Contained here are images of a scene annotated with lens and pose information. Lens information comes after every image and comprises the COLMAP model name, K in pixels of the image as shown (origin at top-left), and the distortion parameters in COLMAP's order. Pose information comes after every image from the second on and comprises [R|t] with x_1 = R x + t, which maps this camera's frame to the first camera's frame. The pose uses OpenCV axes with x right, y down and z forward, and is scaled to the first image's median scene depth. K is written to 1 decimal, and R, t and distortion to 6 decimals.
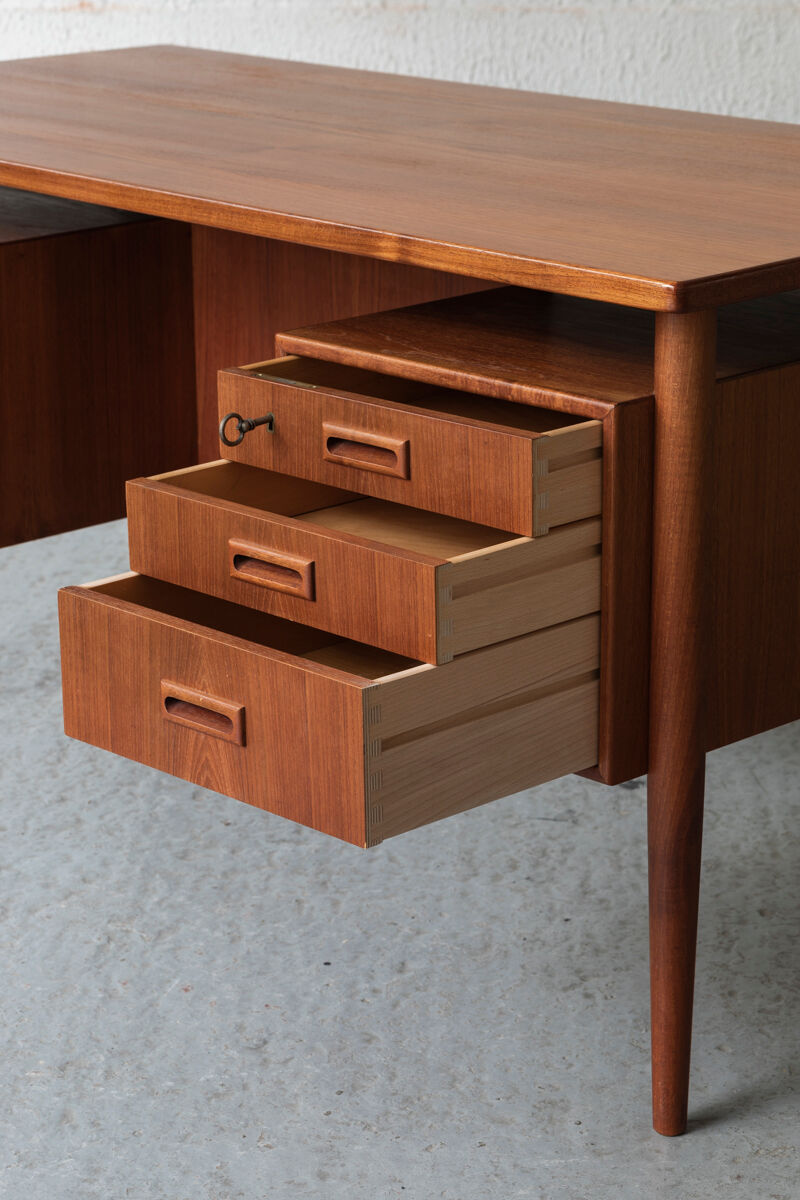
lens RADIAL K [[3063.6, 0, 408.0], [0, 3063.6, 602.3], [0, 0, 1]] dist [0.046775, 0.000000]
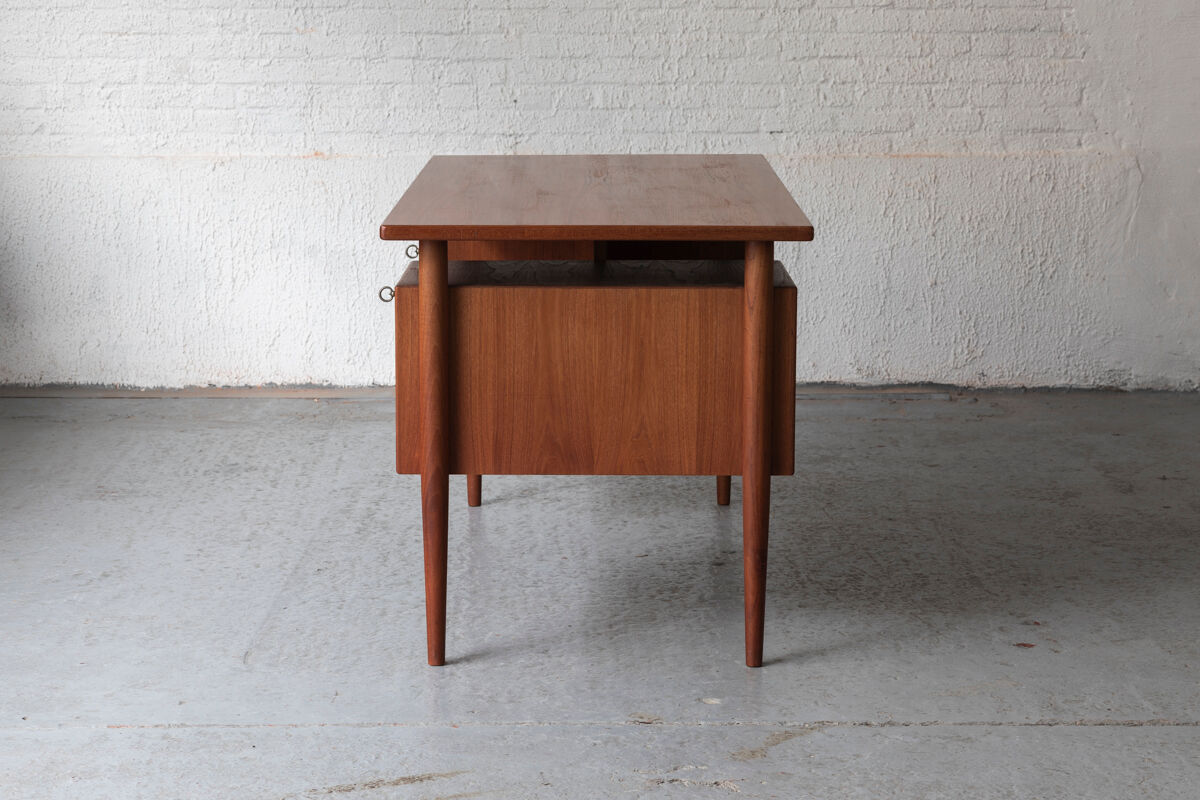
lens RADIAL K [[3063.6, 0, 591.2], [0, 3063.6, 424.7], [0, 0, 1]] dist [0.046775, 0.000000]
pose [[0.996704, -0.006207, 0.080884, -0.186236], [0.016894, 0.991089, -0.132126, 0.277845], [-0.079343, 0.133057, 0.987927, -0.967996]]
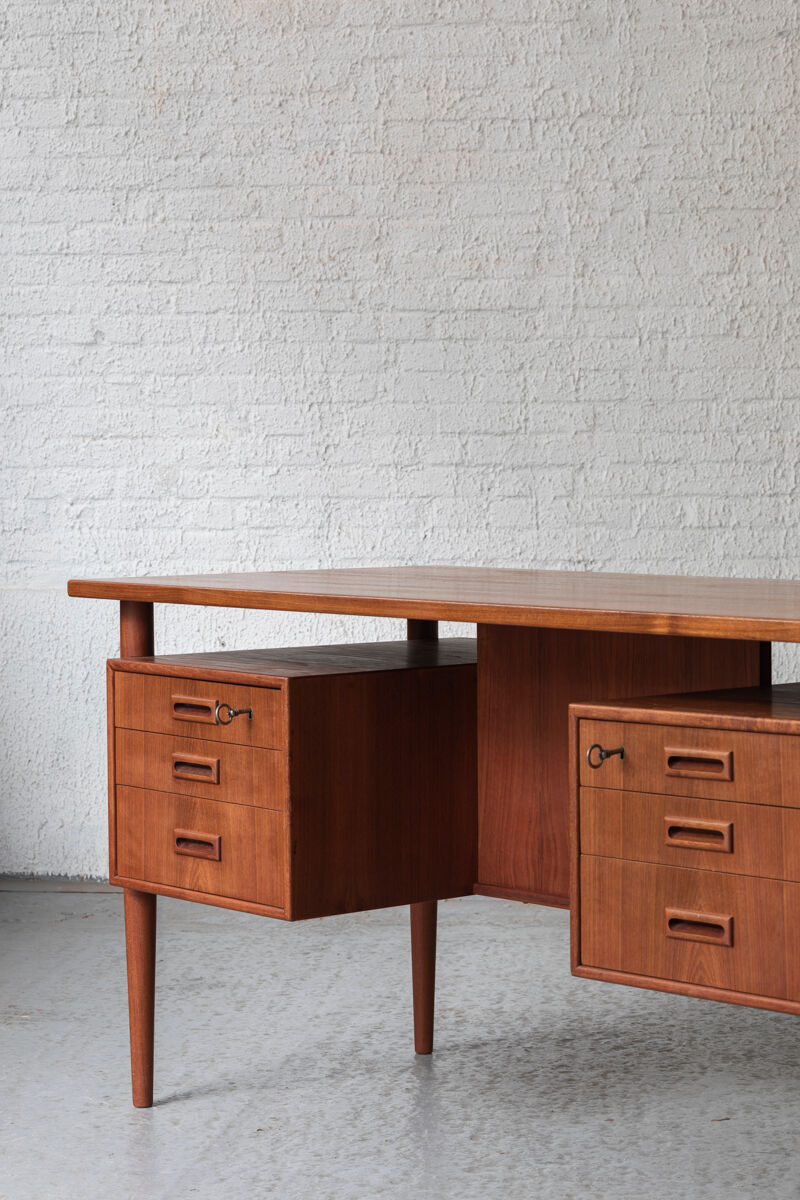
lens RADIAL K [[3063.6, 0, 374.9], [0, 3063.6, 604.3], [0, 0, 1]] dist [0.046775, 0.000000]
pose [[0.998971, 0.002442, -0.045290, -0.070080], [-0.013283, 0.970517, -0.240668, 0.198800], [0.043367, 0.241022, 0.969550, -0.311089]]
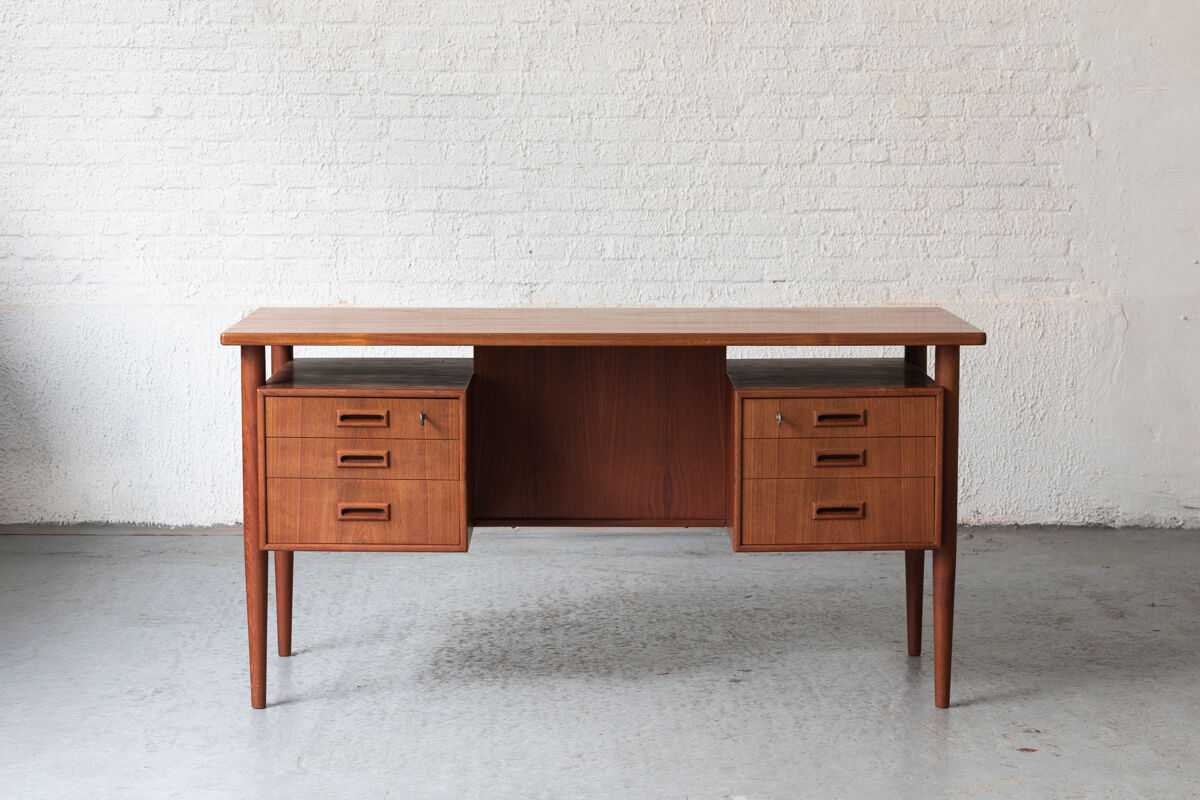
lens RADIAL K [[3063.6, 0, 598.9], [0, 3063.6, 450.7], [0, 0, 1]] dist [0.046775, 0.000000]
pose [[0.995622, -0.003418, 0.093411, -0.240968], [0.020228, 0.983528, -0.179619, 0.334675], [-0.091259, 0.180723, 0.979291, -1.095249]]
